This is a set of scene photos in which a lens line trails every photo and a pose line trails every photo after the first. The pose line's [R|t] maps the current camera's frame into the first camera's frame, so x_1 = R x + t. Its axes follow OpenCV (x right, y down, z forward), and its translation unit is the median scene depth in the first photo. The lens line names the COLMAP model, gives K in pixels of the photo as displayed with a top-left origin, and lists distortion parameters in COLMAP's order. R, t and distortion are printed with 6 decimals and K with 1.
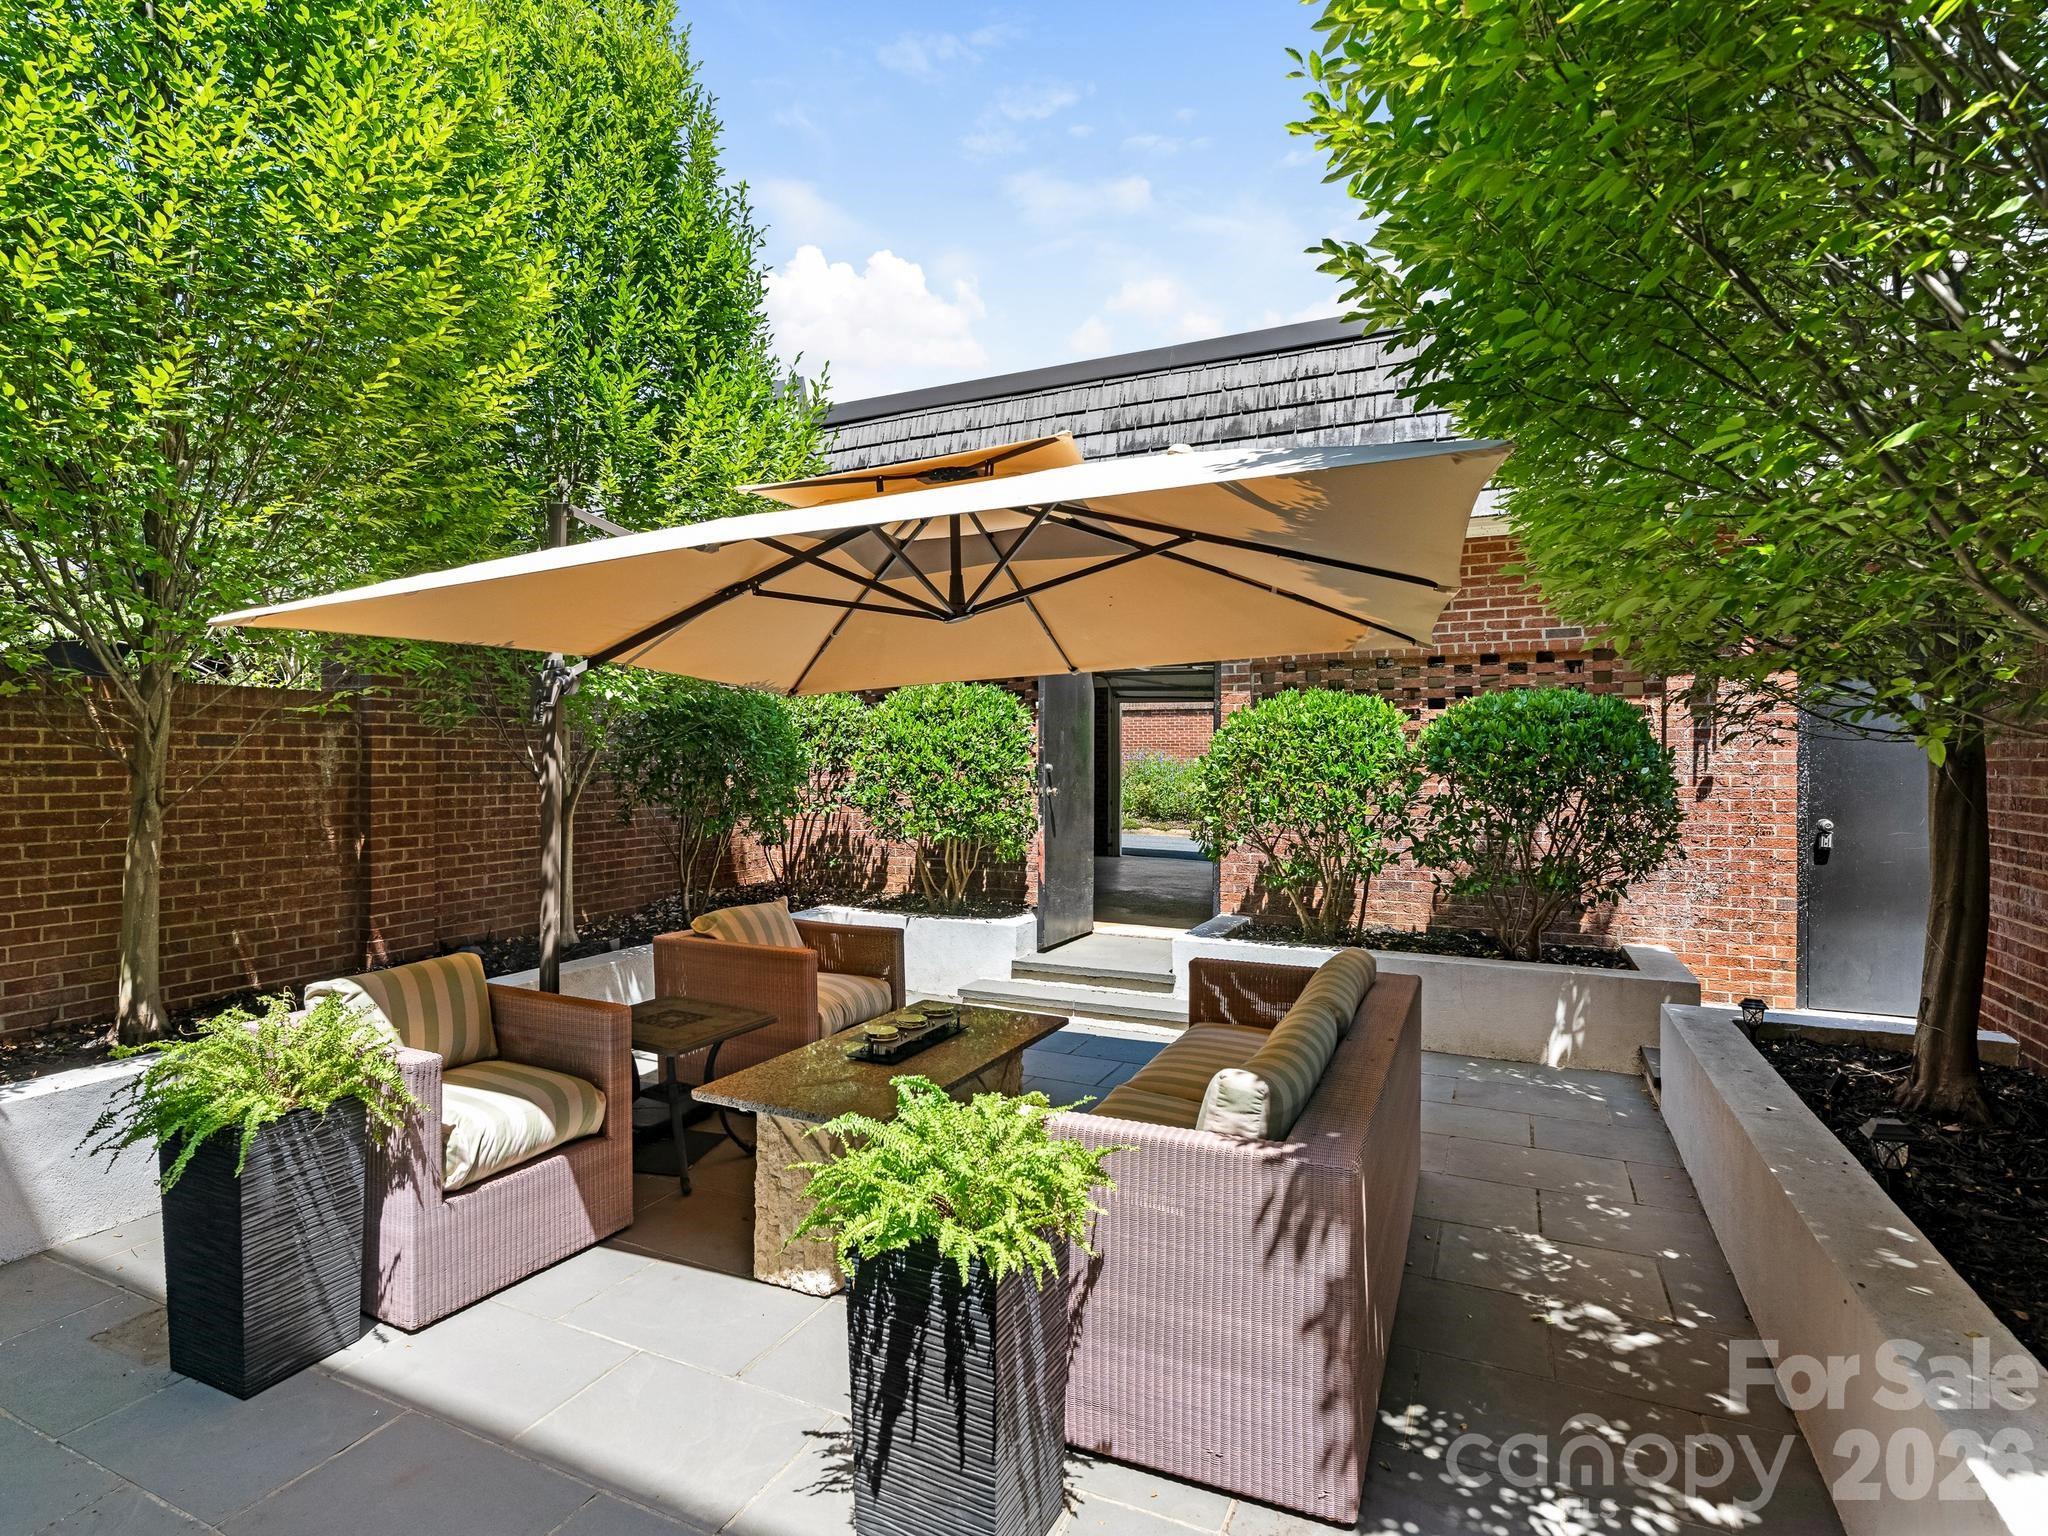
lens RADIAL K [[1056.4, 0, 1021.1], [0, 1056.4, 769.2], [0, 0, 1]] dist [-0.000171, -0.000291]
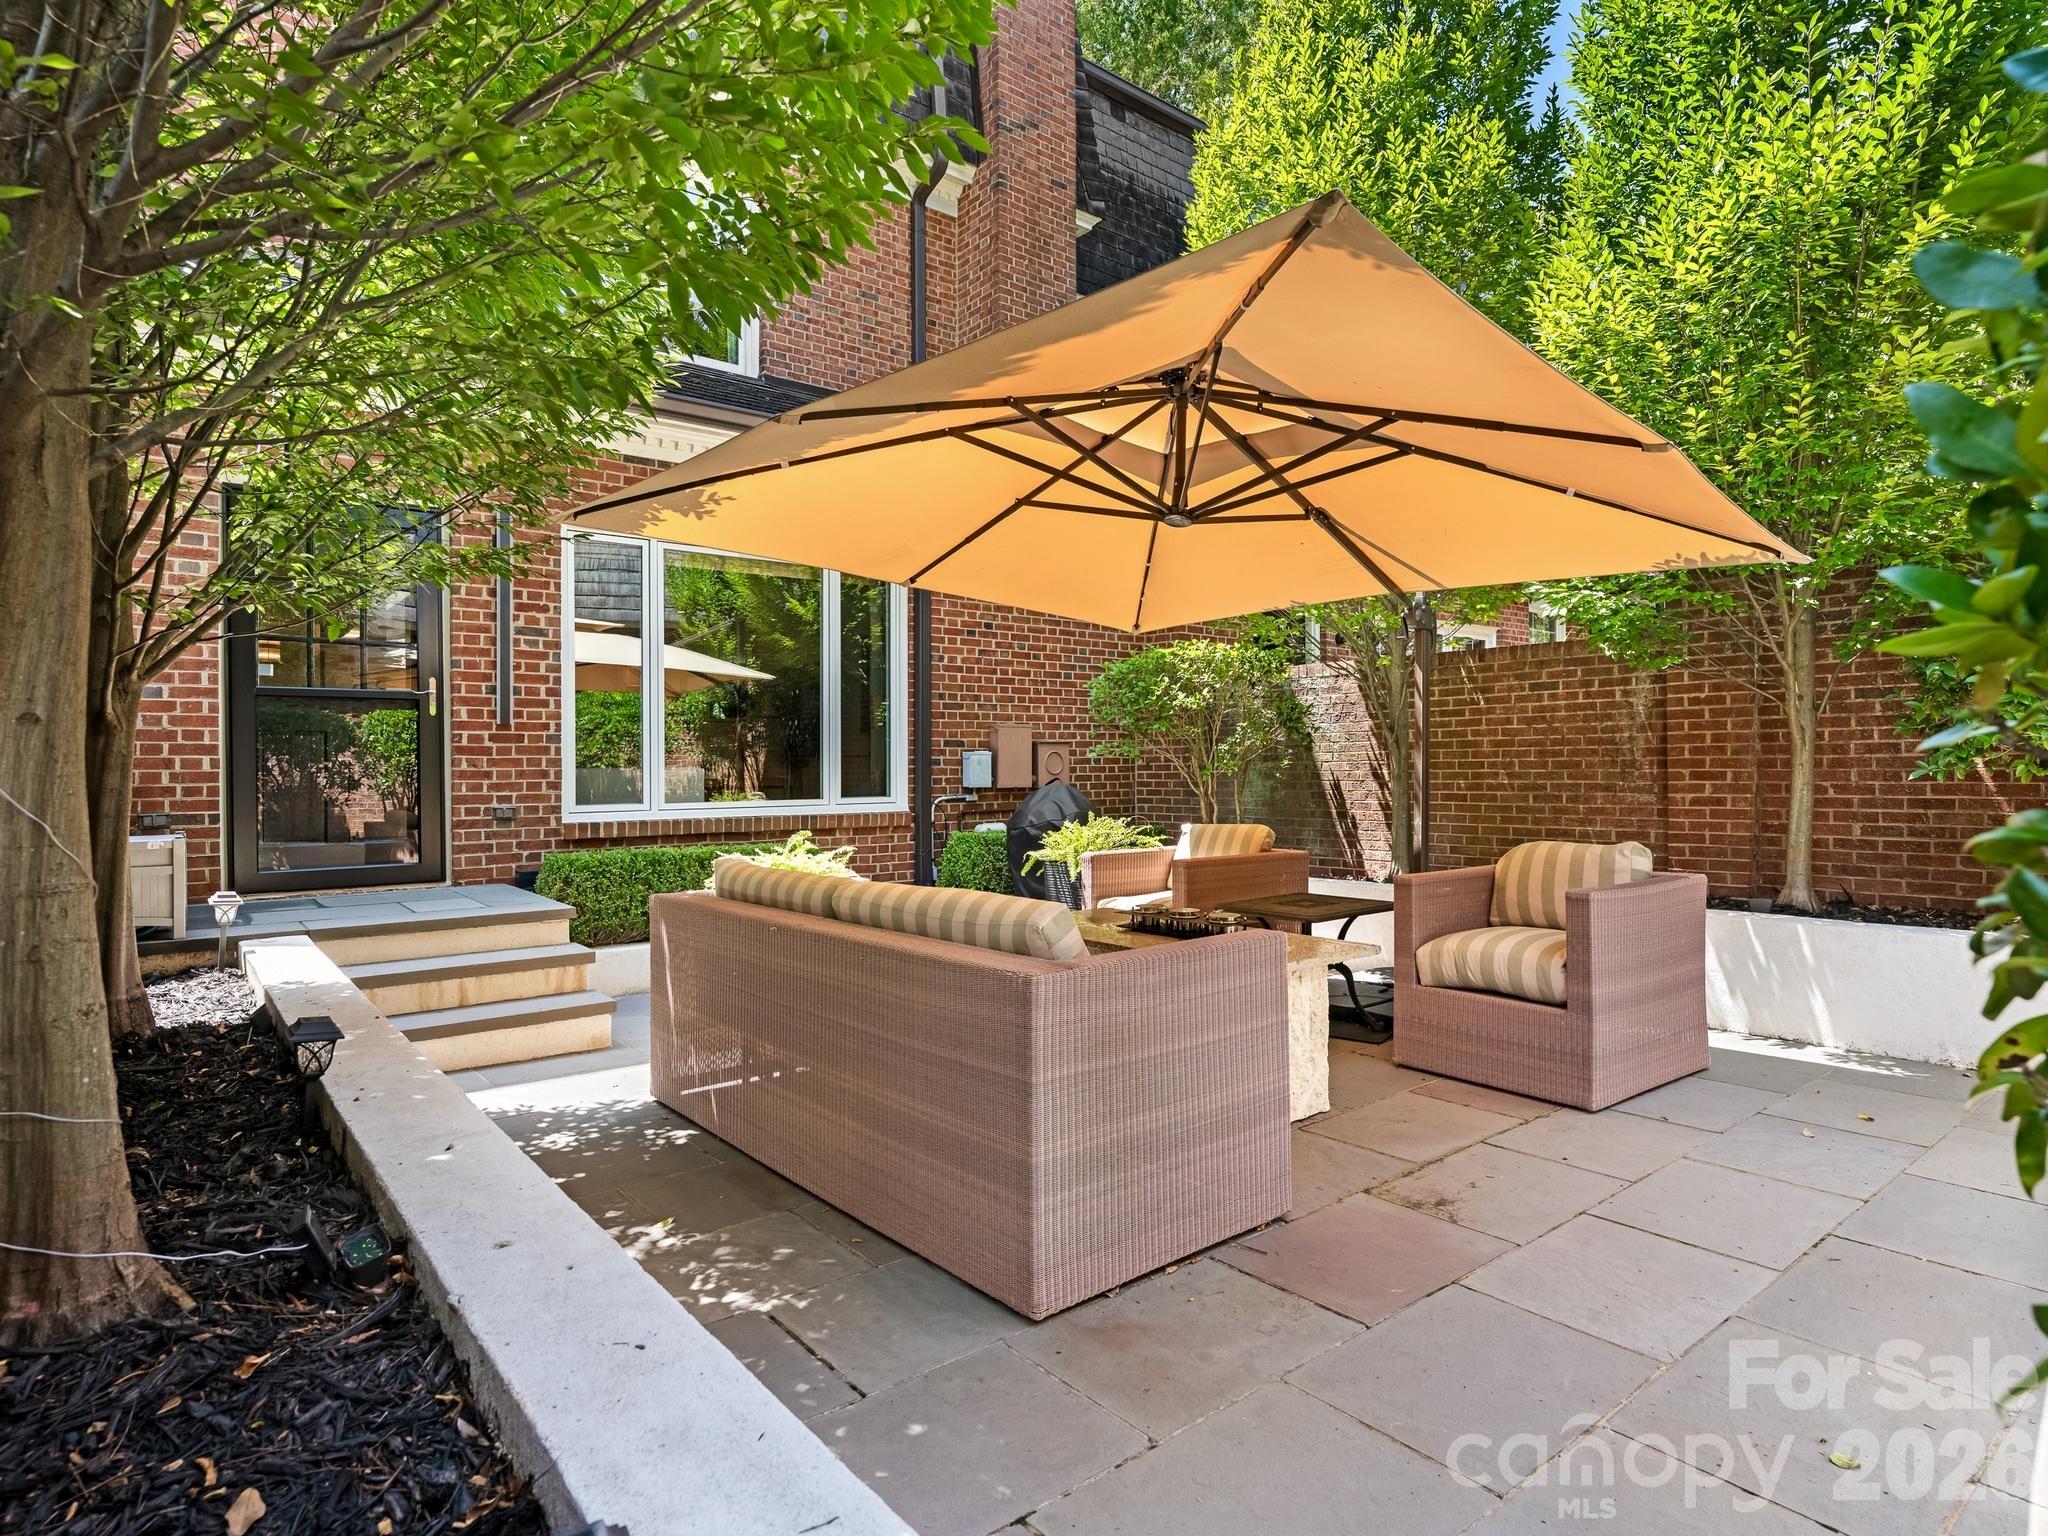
lens RADIAL K [[1121.8, 0, 1014.6], [0, 1121.8, 771.9], [0, 0, 1]] dist [-0.001056, -0.000637]
pose [[-0.449040, 0.003302, -0.893505, 0.741999], [0.002802, 0.999993, 0.002287, 0.071135], [0.893507, -0.001477, -0.449047, 1.030840]]
